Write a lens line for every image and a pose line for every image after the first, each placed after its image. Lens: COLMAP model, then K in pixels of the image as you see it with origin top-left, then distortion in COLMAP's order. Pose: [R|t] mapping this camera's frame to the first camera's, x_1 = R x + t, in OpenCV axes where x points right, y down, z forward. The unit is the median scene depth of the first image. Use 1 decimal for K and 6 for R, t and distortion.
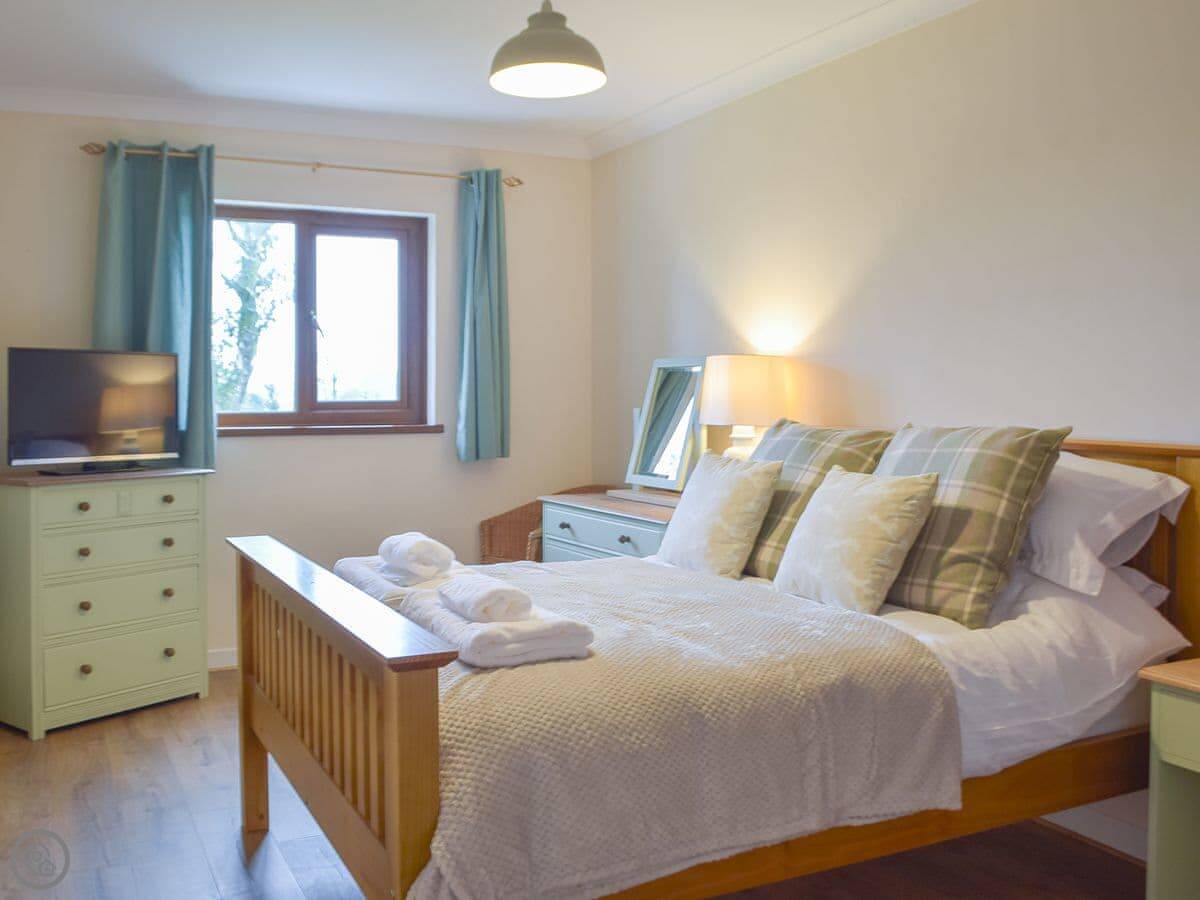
lens RADIAL K [[1180.0, 0, 600.0], [0, 1180.0, 450.0], [0, 0, 1]] dist [-0.073814, 0.003503]
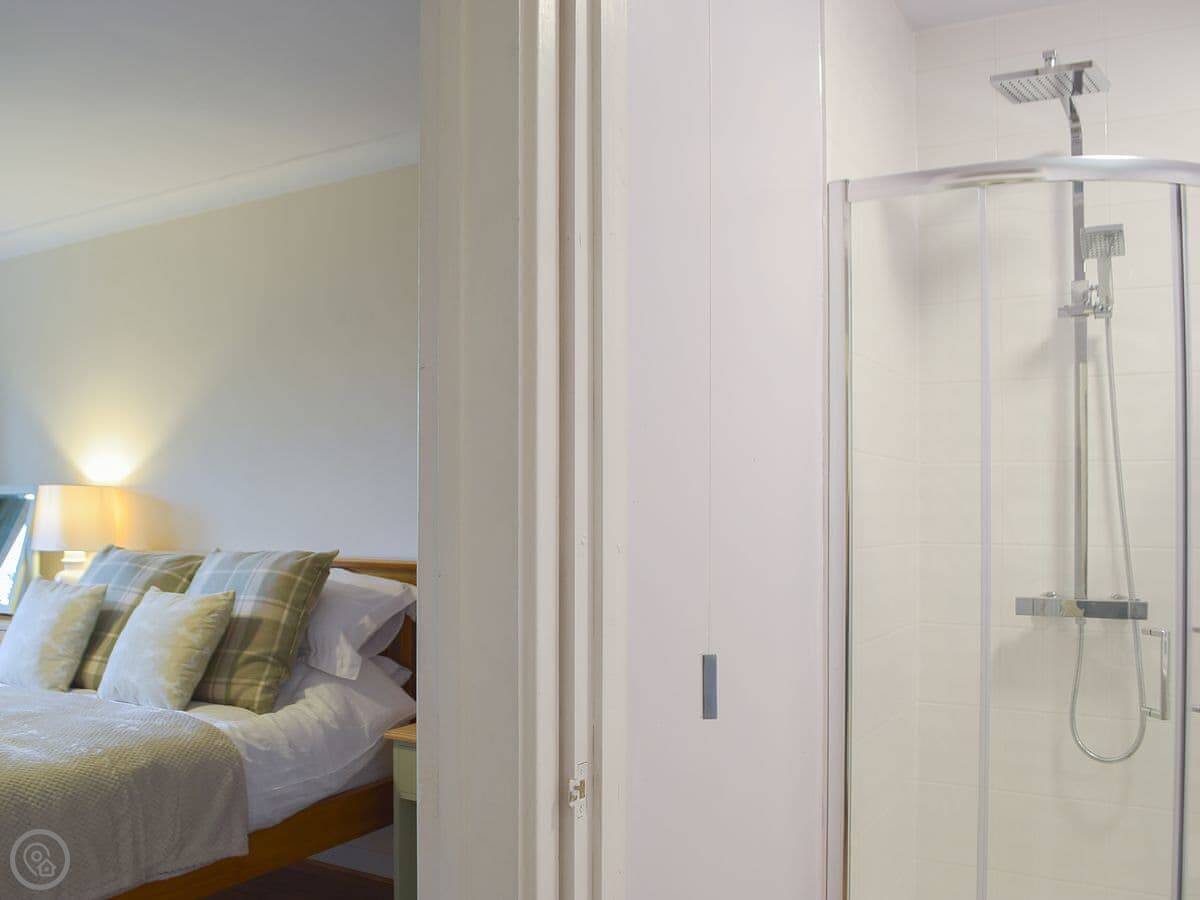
lens RADIAL K [[1180.0, 0, 600.0], [0, 1180.0, 450.0], [0, 0, 1]] dist [-0.073814, 0.003503]
pose [[0.861994, 0.007621, 0.506862, -0.006571], [0.037742, 0.996147, -0.079165, -0.016230], [-0.505512, 0.087370, 0.858384, -0.273792]]
